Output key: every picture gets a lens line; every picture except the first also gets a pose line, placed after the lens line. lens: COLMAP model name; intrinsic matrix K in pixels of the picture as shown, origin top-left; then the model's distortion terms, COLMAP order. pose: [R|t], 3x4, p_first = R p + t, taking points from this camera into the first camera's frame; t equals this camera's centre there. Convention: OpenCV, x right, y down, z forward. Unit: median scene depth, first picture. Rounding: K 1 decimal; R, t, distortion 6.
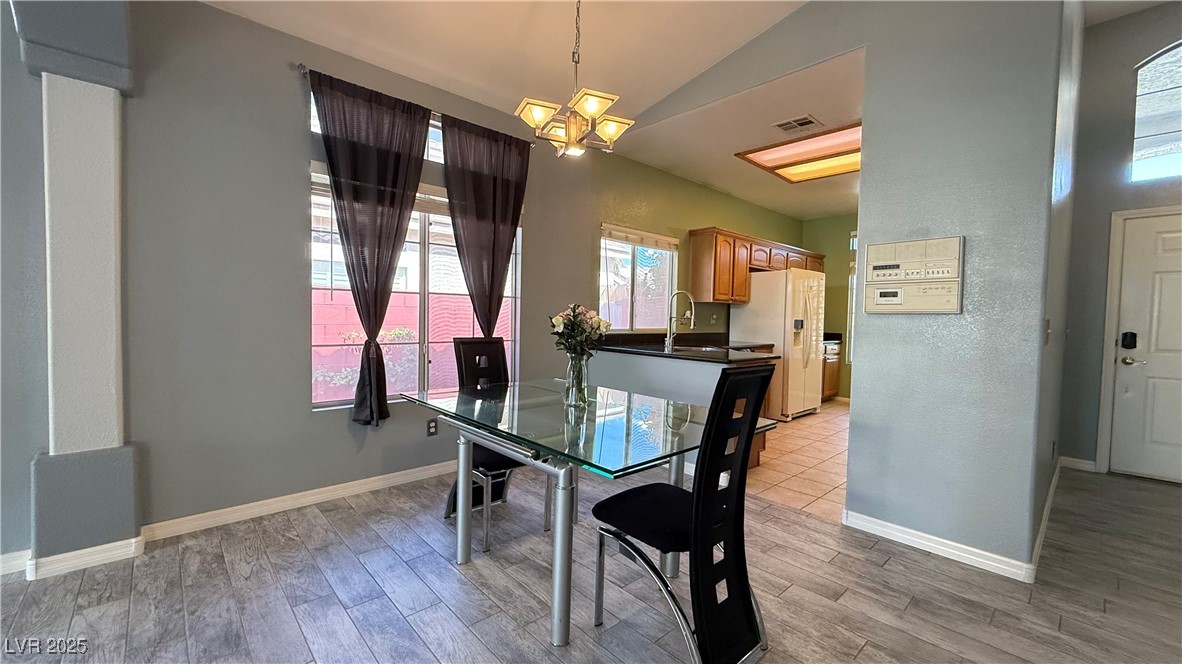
lens RADIAL K [[469.3, 0, 588.5], [0, 469.3, 330.6], [0, 0, 1]] dist [-0.000095, -0.000505]
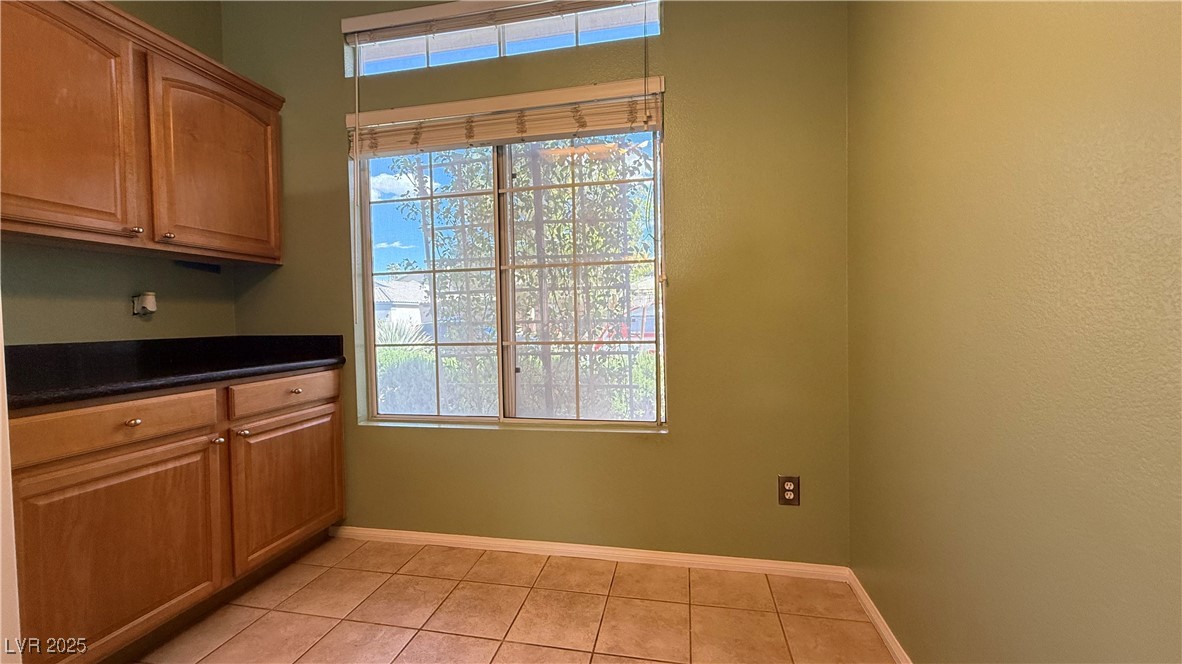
lens RADIAL K [[469.3, 0, 588.5], [0, 469.3, 330.6], [0, 0, 1]] dist [-0.000095, -0.000505]
pose [[0.814582, -0.044420, 0.578345, 0.630527], [0.056928, 0.998372, -0.003502, 0.018084], [-0.577248, 0.035776, 0.815785, 0.814678]]
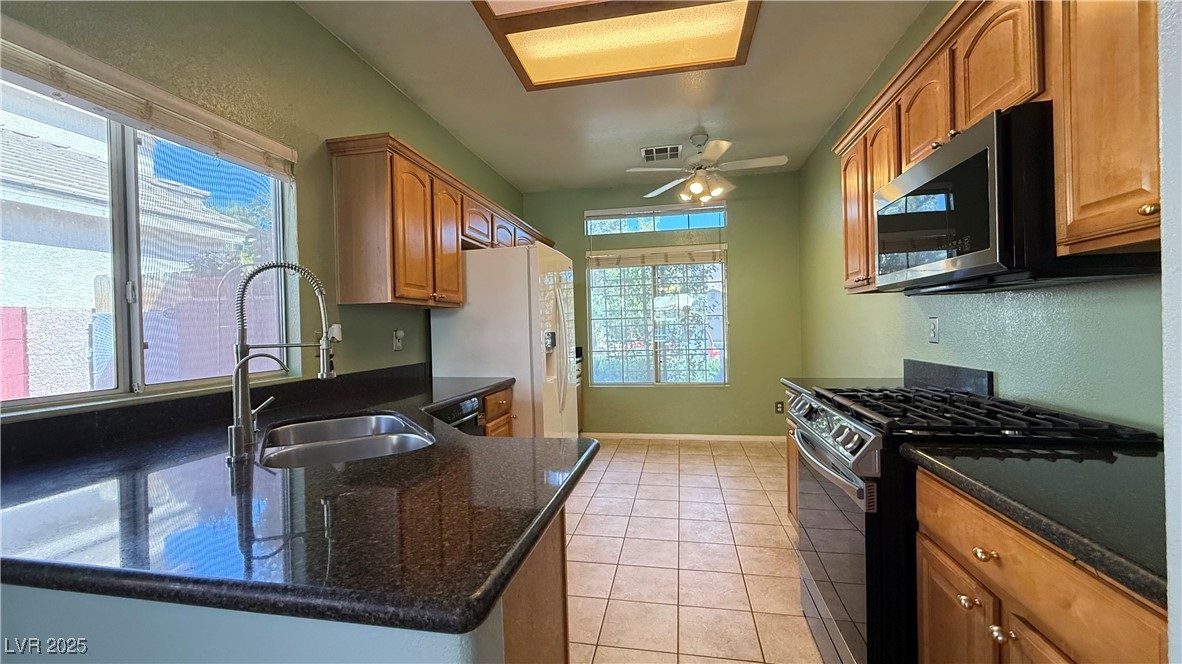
lens RADIAL K [[470.2, 0, 587.2], [0, 470.2, 326.0], [0, 0, 1]] dist [-0.001424, -0.000208]
pose [[0.806555, -0.041877, 0.589675, 0.143342], [0.064330, 0.997782, -0.017131, -0.018363], [-0.587649, 0.051751, 0.807459, 0.508992]]
